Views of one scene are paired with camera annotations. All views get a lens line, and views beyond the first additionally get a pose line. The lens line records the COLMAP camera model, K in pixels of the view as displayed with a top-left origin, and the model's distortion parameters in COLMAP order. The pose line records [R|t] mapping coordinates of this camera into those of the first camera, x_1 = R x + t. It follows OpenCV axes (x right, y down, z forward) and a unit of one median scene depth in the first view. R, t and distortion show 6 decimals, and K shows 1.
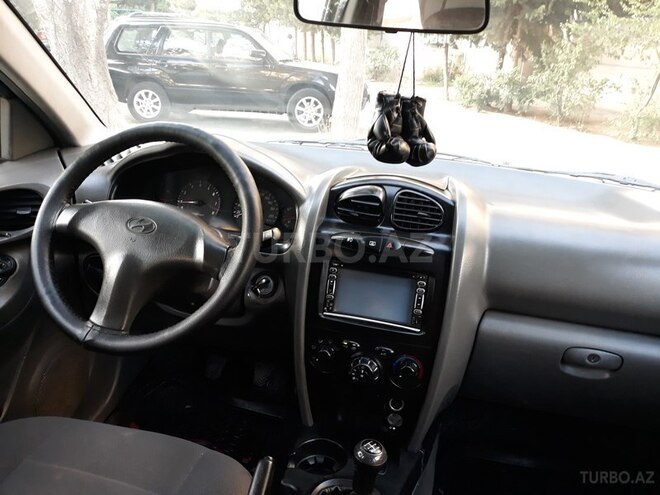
lens RADIAL K [[532.7, 0, 324.1], [0, 532.7, 247.2], [0, 0, 1]] dist [0.088557, -0.230840]
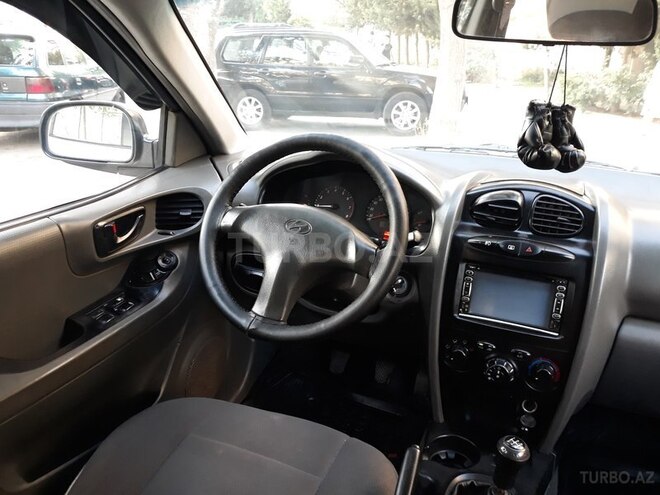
lens RADIAL K [[537.6, 0, 330.0], [0, 537.6, 247.5], [0, 0, 1]] dist [-0.002143, -0.016820]
pose [[0.988096, 0.019496, -0.152598, -0.091196], [-0.020460, 0.999779, -0.004749, 0.005016], [0.152472, 0.007814, 0.988277, -0.065631]]
